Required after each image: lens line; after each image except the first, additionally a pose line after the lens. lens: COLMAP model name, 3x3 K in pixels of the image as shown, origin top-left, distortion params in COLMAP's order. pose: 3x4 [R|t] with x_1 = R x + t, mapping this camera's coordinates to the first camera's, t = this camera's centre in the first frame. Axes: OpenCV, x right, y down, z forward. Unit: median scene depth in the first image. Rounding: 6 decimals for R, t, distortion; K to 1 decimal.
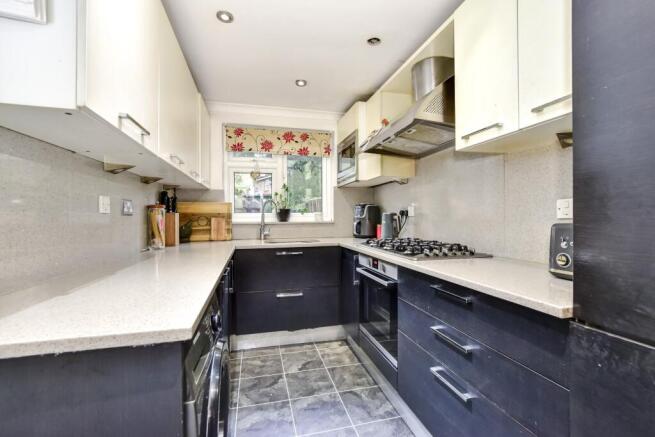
lens RADIAL K [[287.6, 0, 327.7], [0, 287.6, 217.4], [0, 0, 1]] dist [-0.003600, -0.000198]
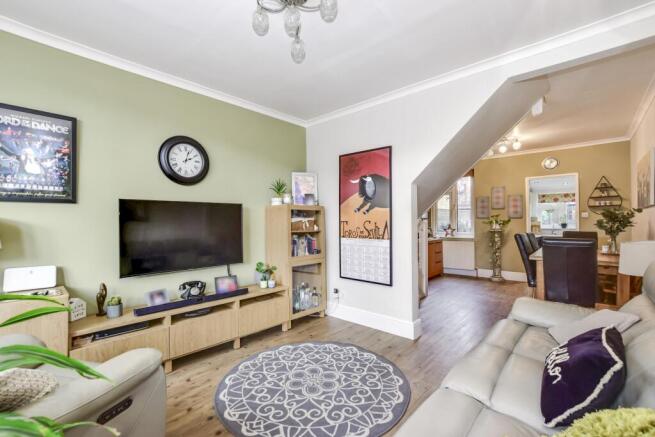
lens RADIAL K [[287.6, 0, 328.3], [0, 287.6, 220.2], [0, 0, 1]] dist [-0.003600, -0.000198]
pose [[0.546255, -0.000235, -0.837619, 0.876503], [-0.003413, 0.999991, -0.002507, -0.047170], [0.837612, 0.004228, 0.546249, -2.254914]]
